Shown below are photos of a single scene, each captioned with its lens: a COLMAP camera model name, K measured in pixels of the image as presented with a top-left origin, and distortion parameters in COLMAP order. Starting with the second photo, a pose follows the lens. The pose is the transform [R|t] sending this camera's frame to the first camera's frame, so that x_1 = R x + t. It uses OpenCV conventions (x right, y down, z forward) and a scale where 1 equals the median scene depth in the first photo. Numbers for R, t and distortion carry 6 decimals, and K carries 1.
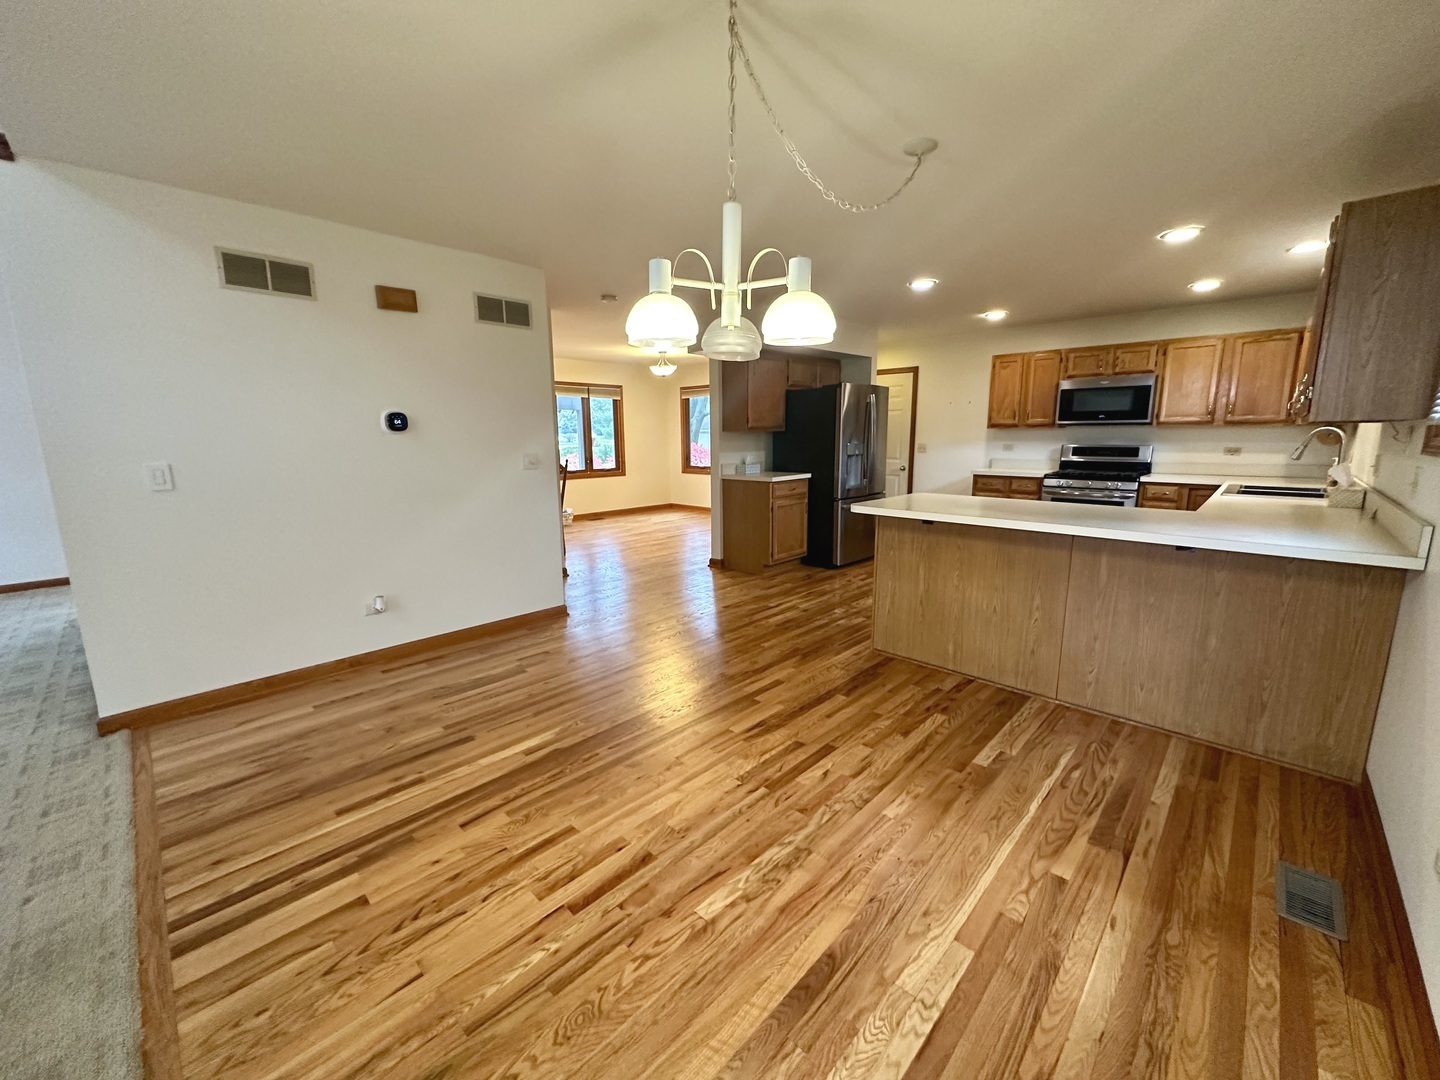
lens RADIAL K [[573.1, 0, 716.5], [0, 573.1, 538.1], [0, 0, 1]] dist [-0.002570, -0.000068]
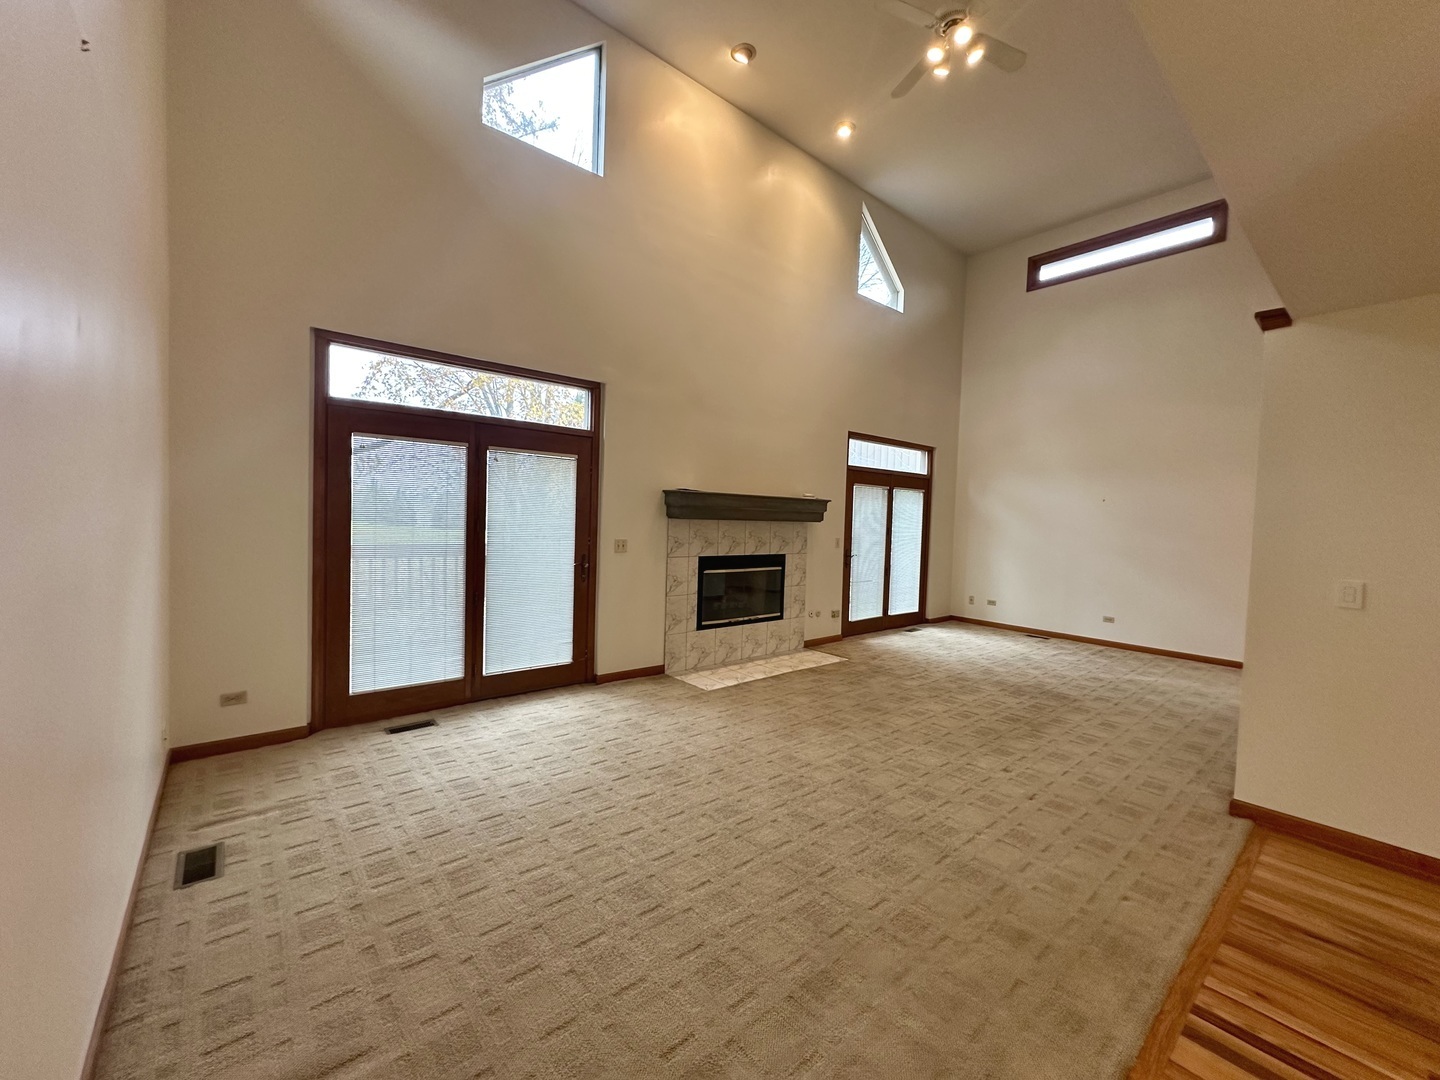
lens RADIAL K [[573.1, 0, 717.0], [0, 573.1, 540.6], [0, 0, 1]] dist [-0.002570, -0.000068]
pose [[-0.102276, 0.047720, -0.993611, 0.087554], [-0.209112, 0.975498, 0.068374, -0.034369], [0.972529, 0.214769, -0.089792, 0.018872]]
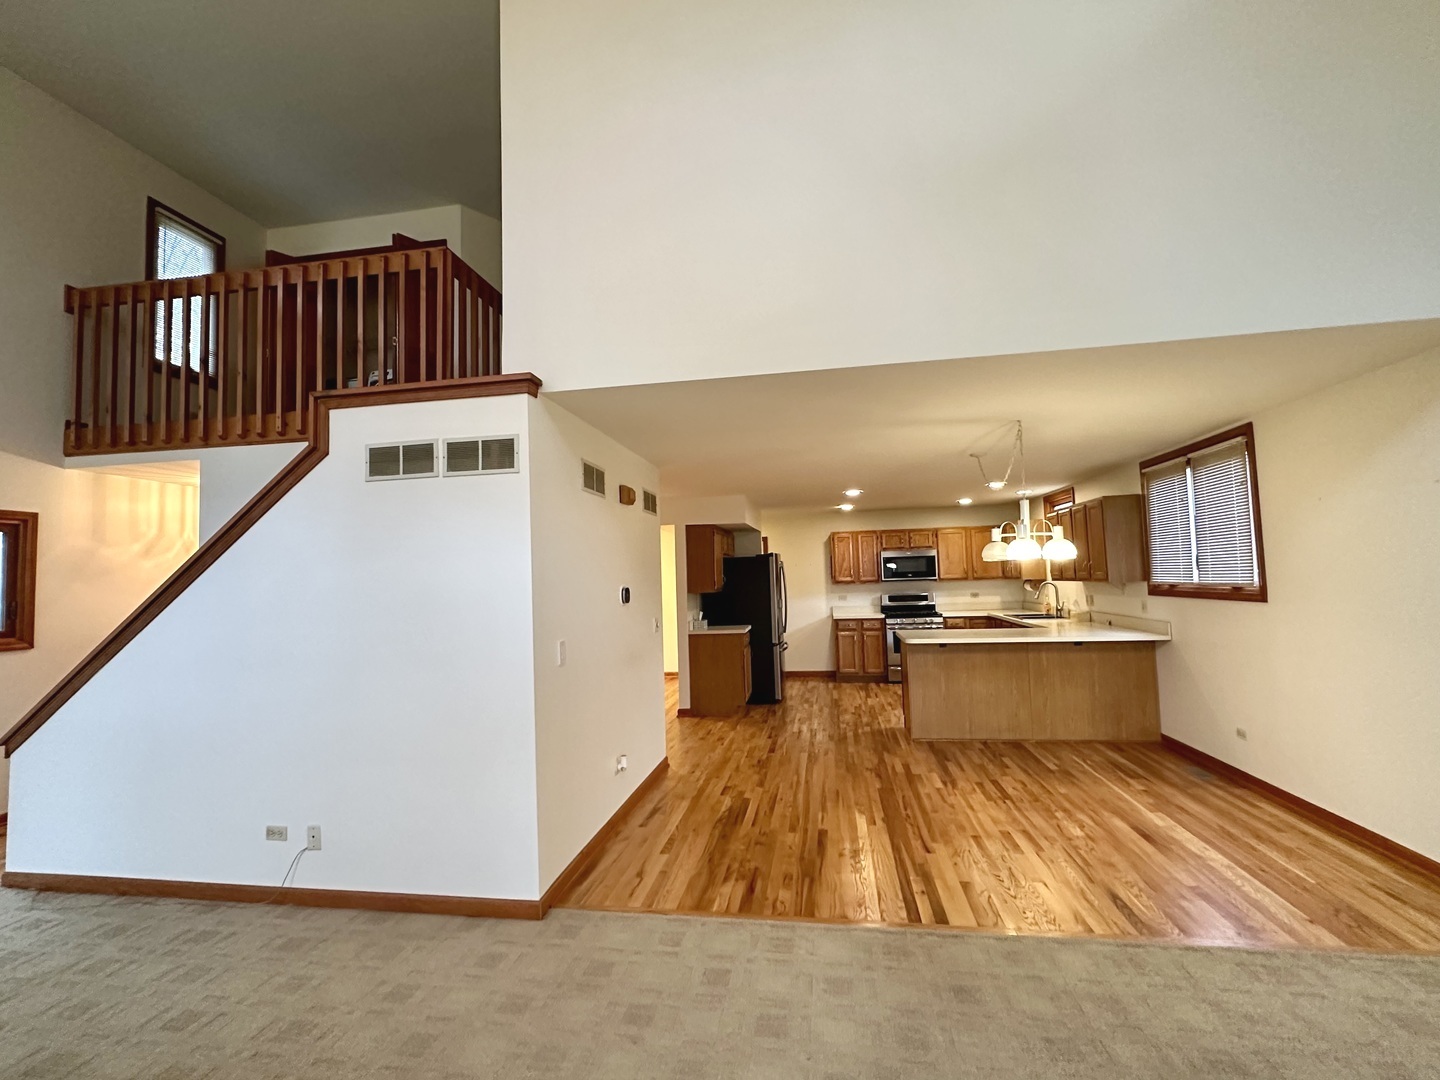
lens RADIAL K [[653.7, 0, 716.5], [0, 653.7, 540.7], [0, 0, 1]] dist [-0.001189, 0.000447]
pose [[0.825143, 0.013639, 0.564759, -1.319136], [0.126054, 0.970058, -0.207600, -0.015012], [-0.550681, 0.242490, 0.798717, -0.207536]]
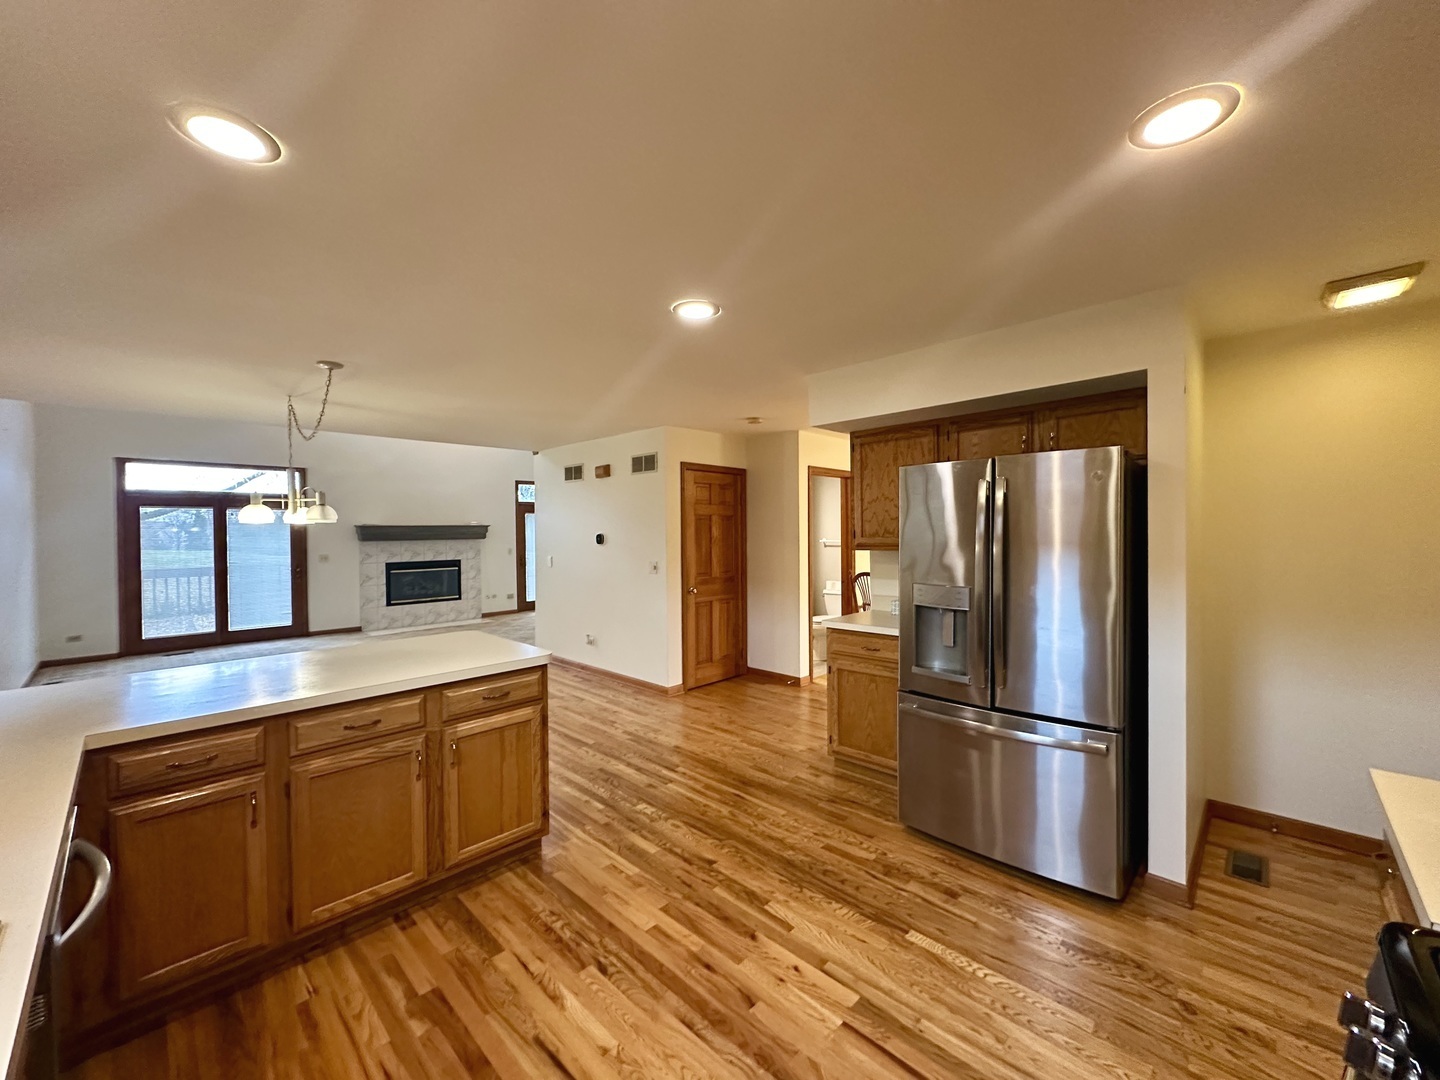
lens RADIAL K [[573.1, 0, 717.7], [0, 573.1, 537.4], [0, 0, 1]] dist [-0.002570, -0.000068]
pose [[-0.003701, 0.018238, -0.999827, 1.372691], [-0.170665, 0.985153, 0.018602, -0.345996], [0.985322, 0.170704, -0.000534, 1.552854]]
